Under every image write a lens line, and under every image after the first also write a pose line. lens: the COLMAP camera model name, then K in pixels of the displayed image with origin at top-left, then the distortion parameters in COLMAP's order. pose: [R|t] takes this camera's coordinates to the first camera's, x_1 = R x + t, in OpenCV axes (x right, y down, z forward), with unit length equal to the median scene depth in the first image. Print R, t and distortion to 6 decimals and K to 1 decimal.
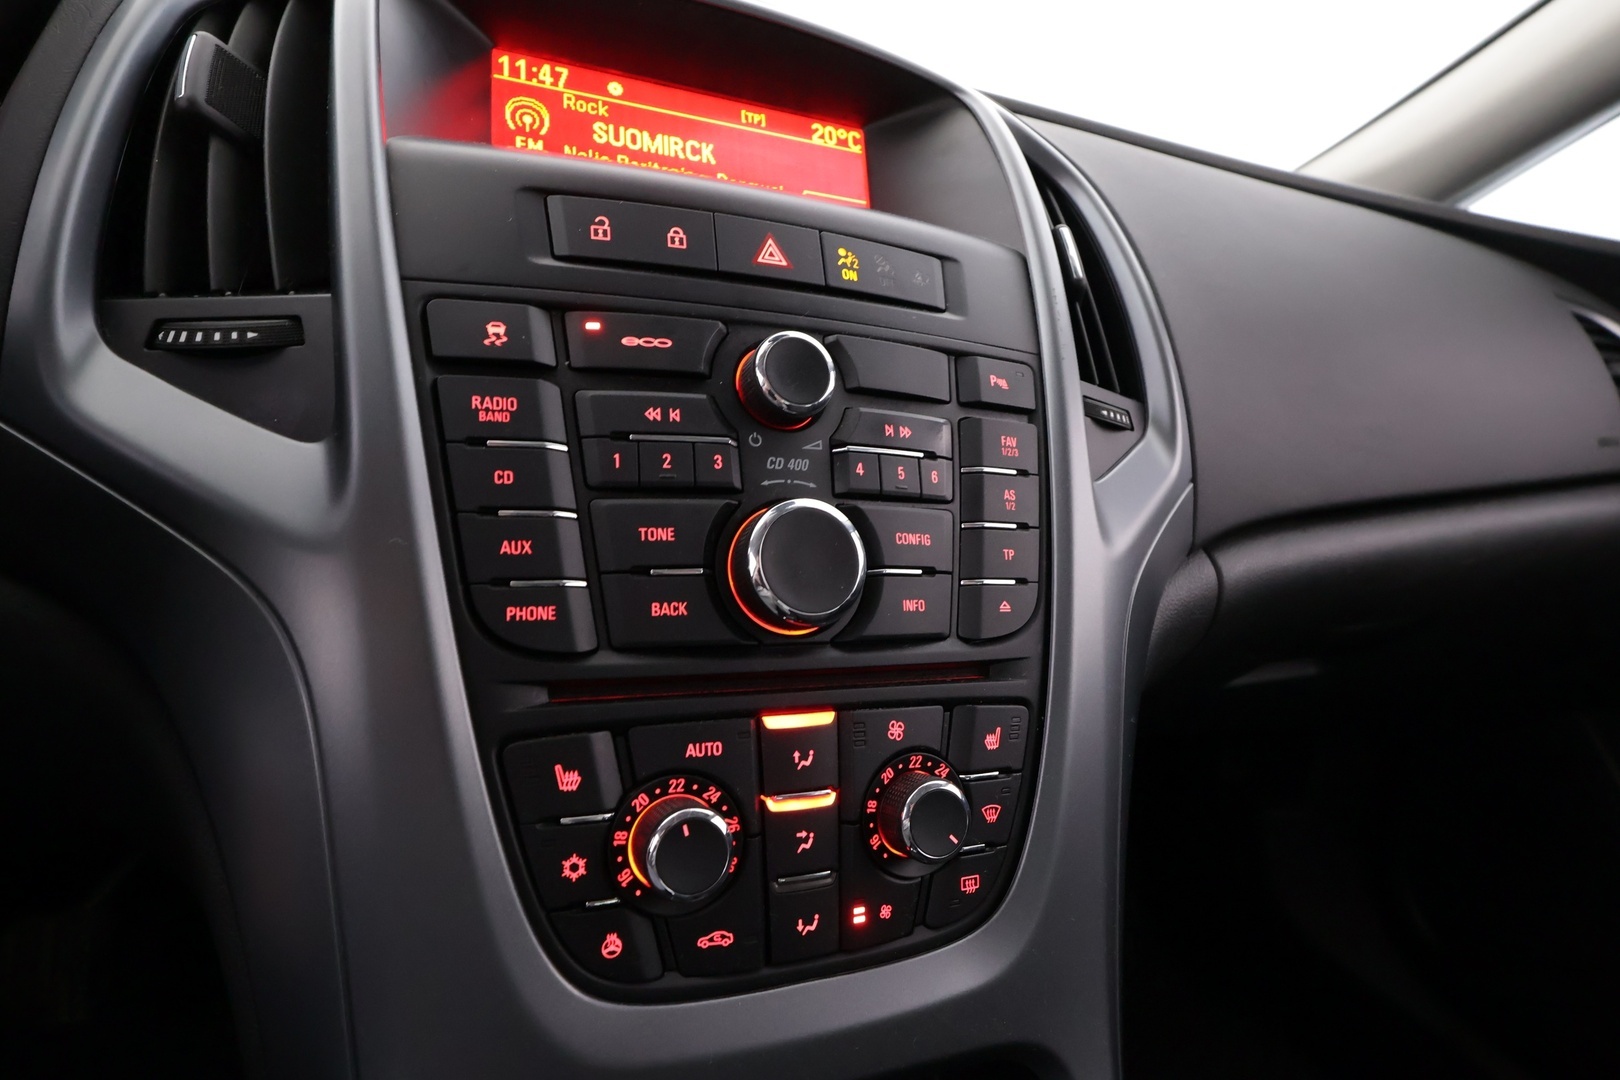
lens RADIAL K [[862.3, 0, 807.8], [0, 862.3, 542.1], [0, 0, 1]] dist [0.001740, 0.001258]
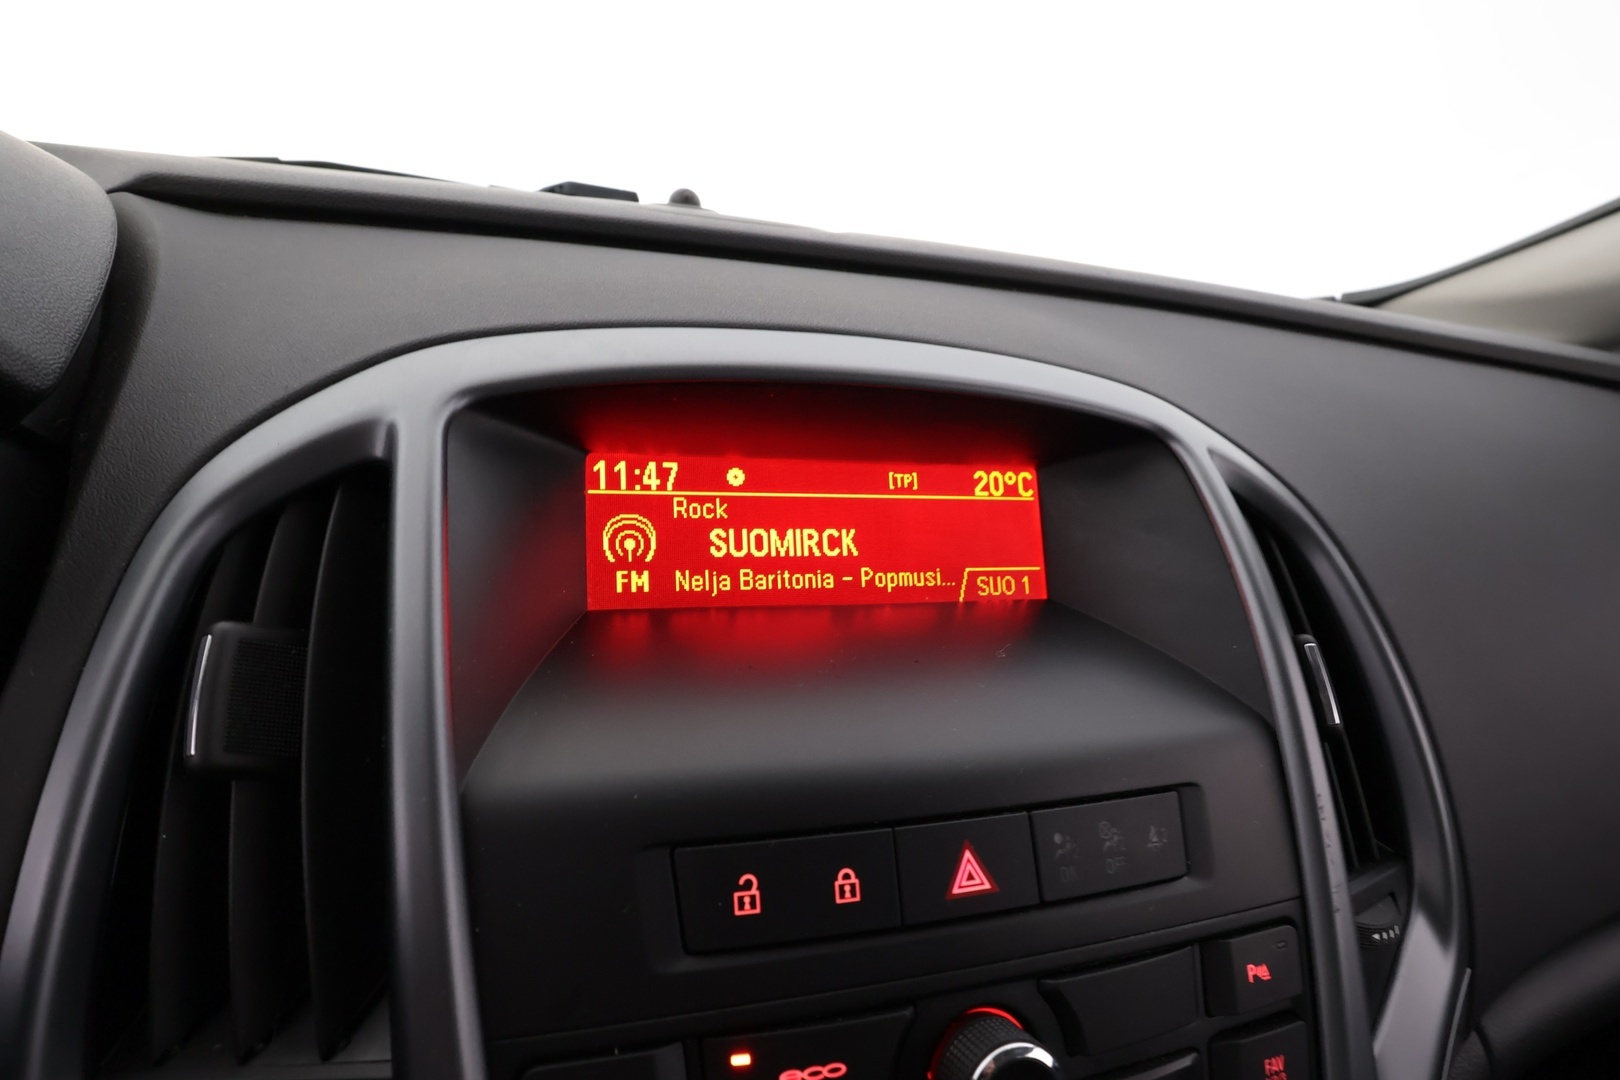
lens RADIAL K [[862.3, 0, 808.9], [0, 862.3, 537.4], [0, 0, 1]] dist [0.001740, 0.001258]
pose [[0.997746, 0.007873, -0.066641, -0.127529], [-0.004279, 0.998537, 0.053907, -0.635886], [0.066968, -0.053500, 0.996320, 0.263275]]
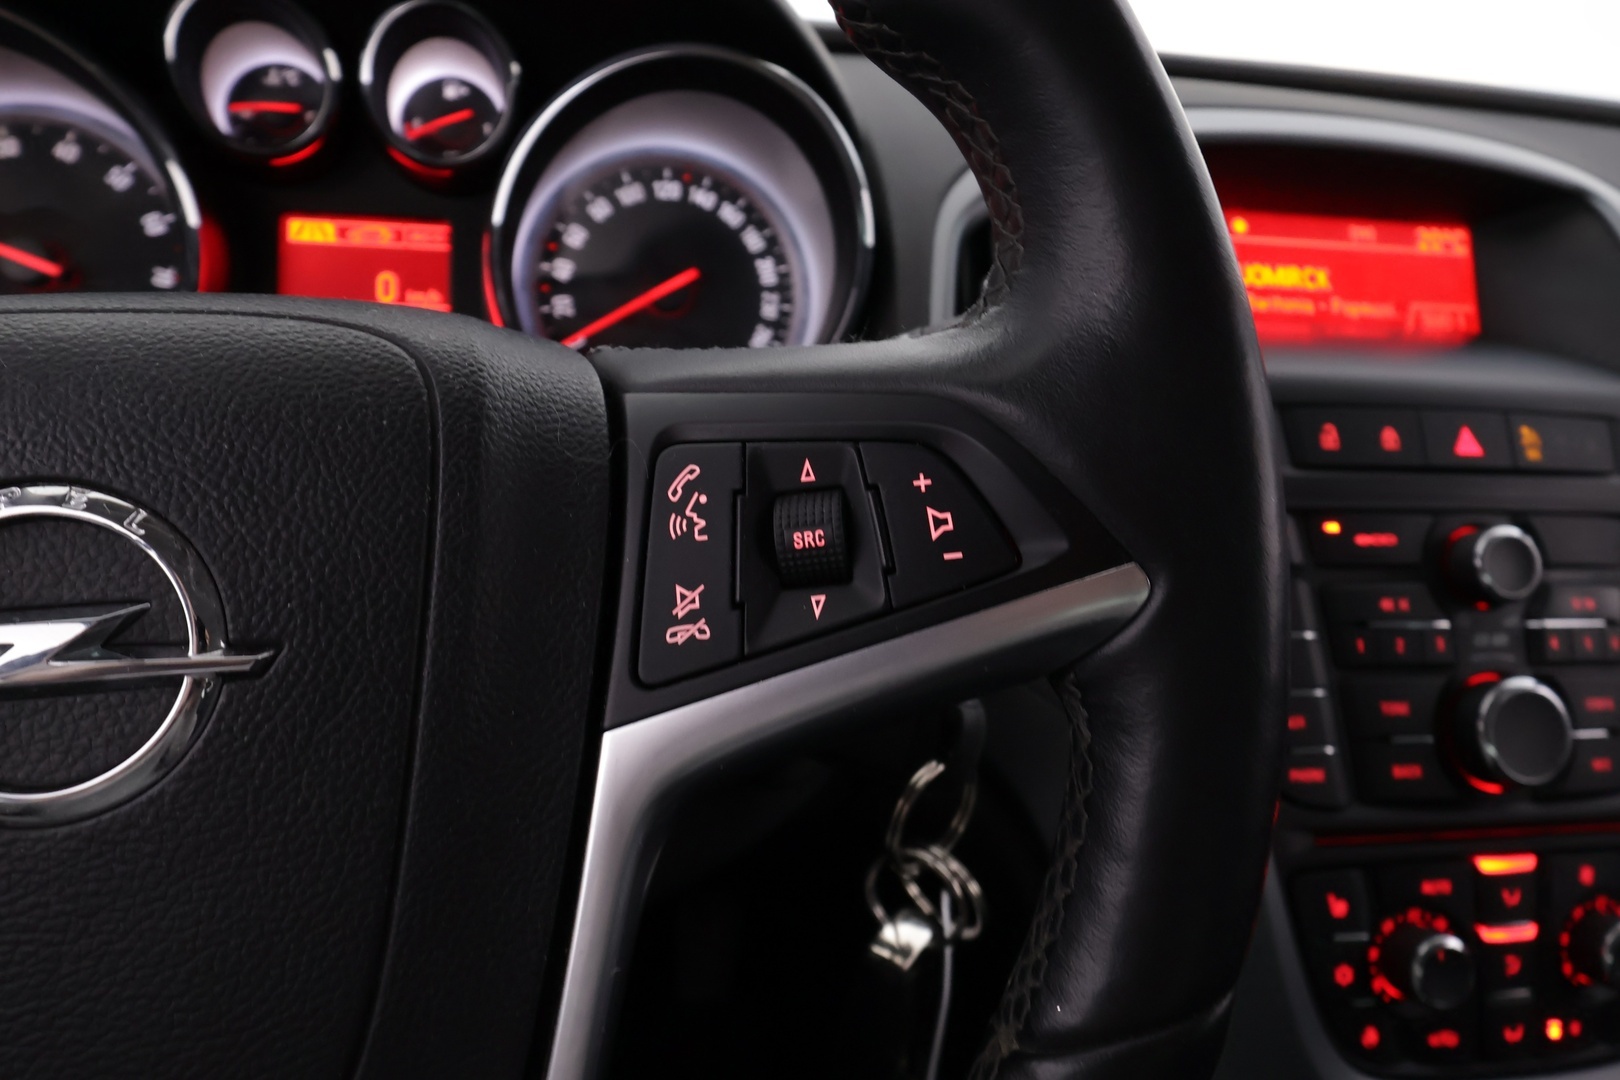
lens RADIAL K [[1169.3, 0, 808.3], [0, 1169.3, 540.7], [0, 0, 1]] dist [-0.014712, 0.010714]
pose [[0.980725, 0.019434, -0.194425, -0.561701], [-0.007435, 0.998033, 0.062255, -0.284819], [0.195252, -0.059610, 0.978940, -0.626798]]
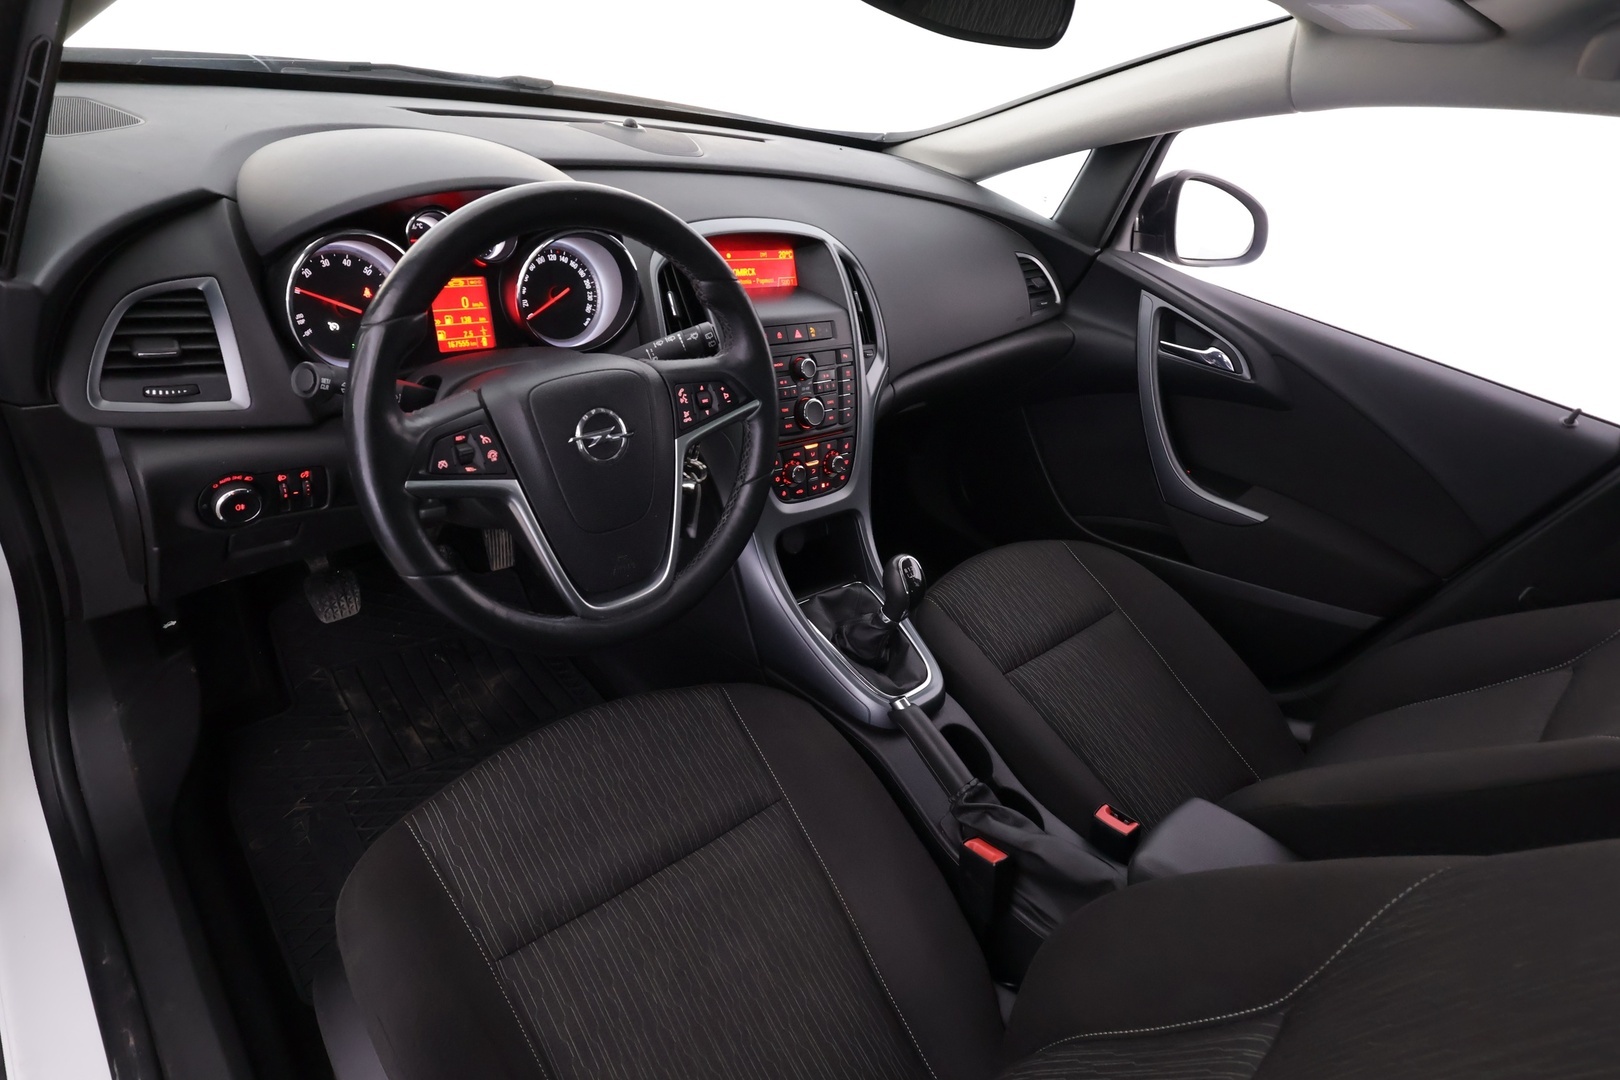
lens RADIAL K [[862.3, 0, 809.9], [0, 862.3, 545.3], [0, 0, 1]] dist [0.001740, 0.001258]
pose [[0.937083, -0.126631, 0.325332, -1.383107], [-0.000345, 0.931559, 0.363589, -0.852709], [-0.349108, -0.340825, 0.872904, -2.798328]]
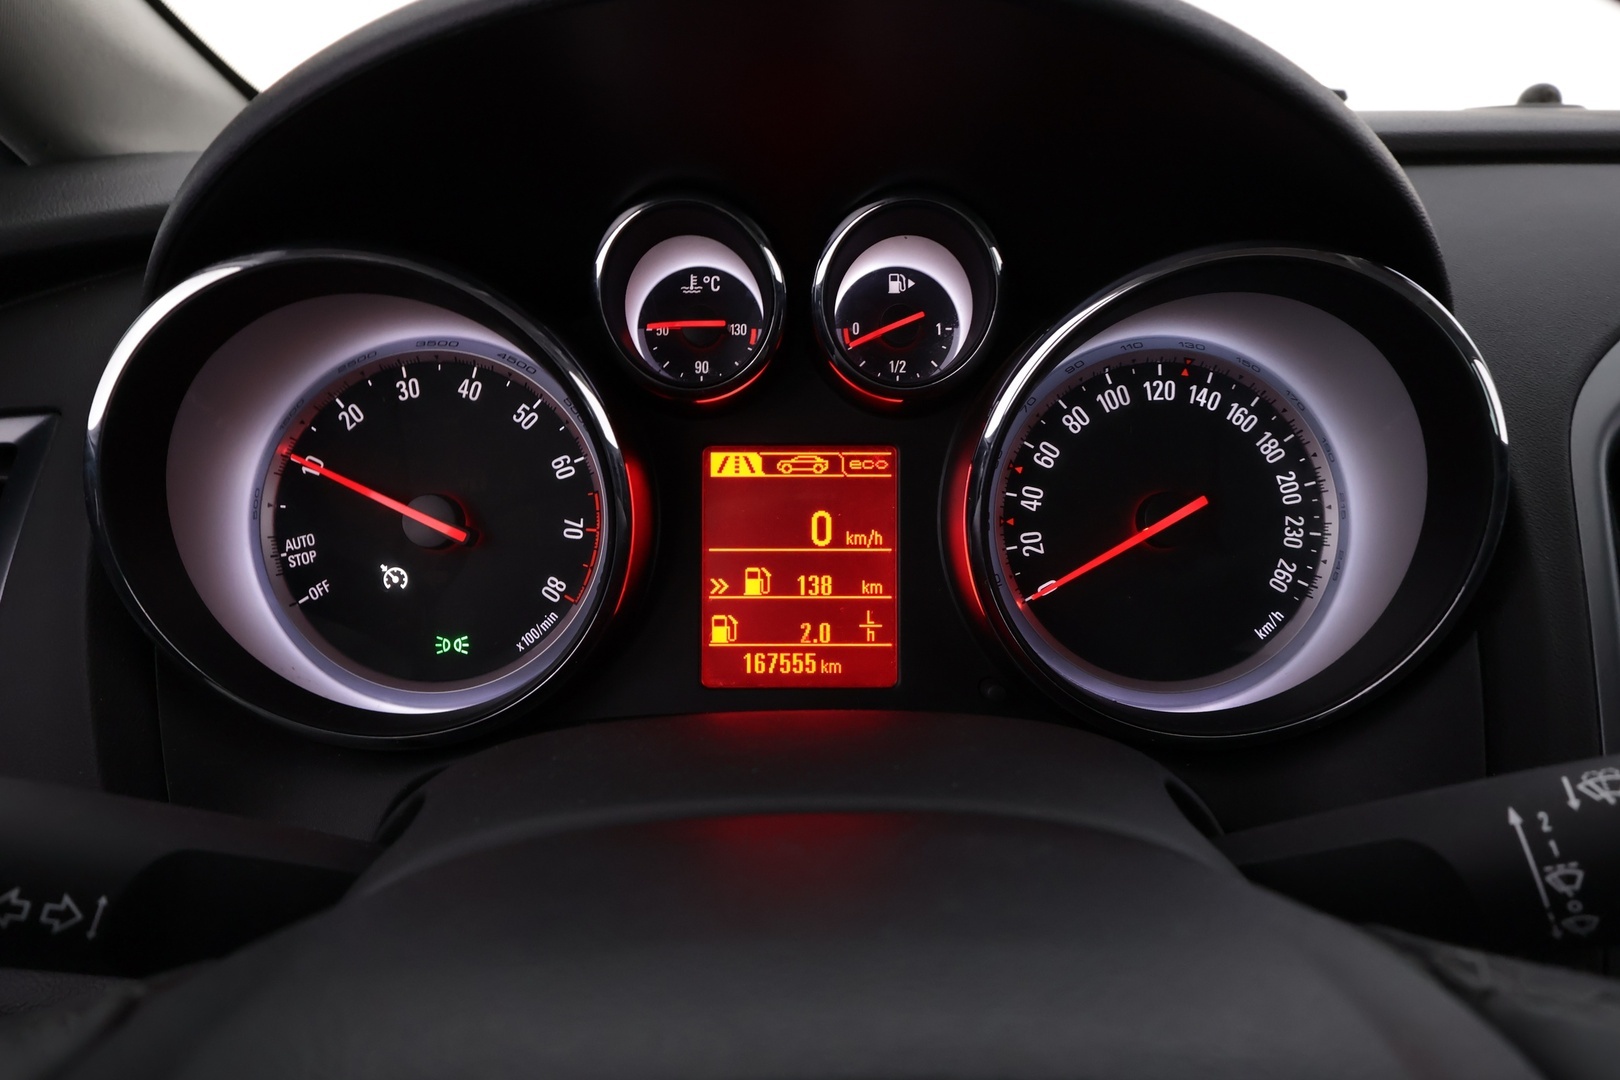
lens RADIAL K [[1169.3, 0, 808.7], [0, 1169.3, 545.0], [0, 0, 1]] dist [-0.014712, 0.010714]
pose [[0.926394, 0.016659, -0.376187, -0.953395], [0.009791, 0.997618, 0.068289, -0.592795], [0.376428, -0.066945, 0.924024, -0.389459]]
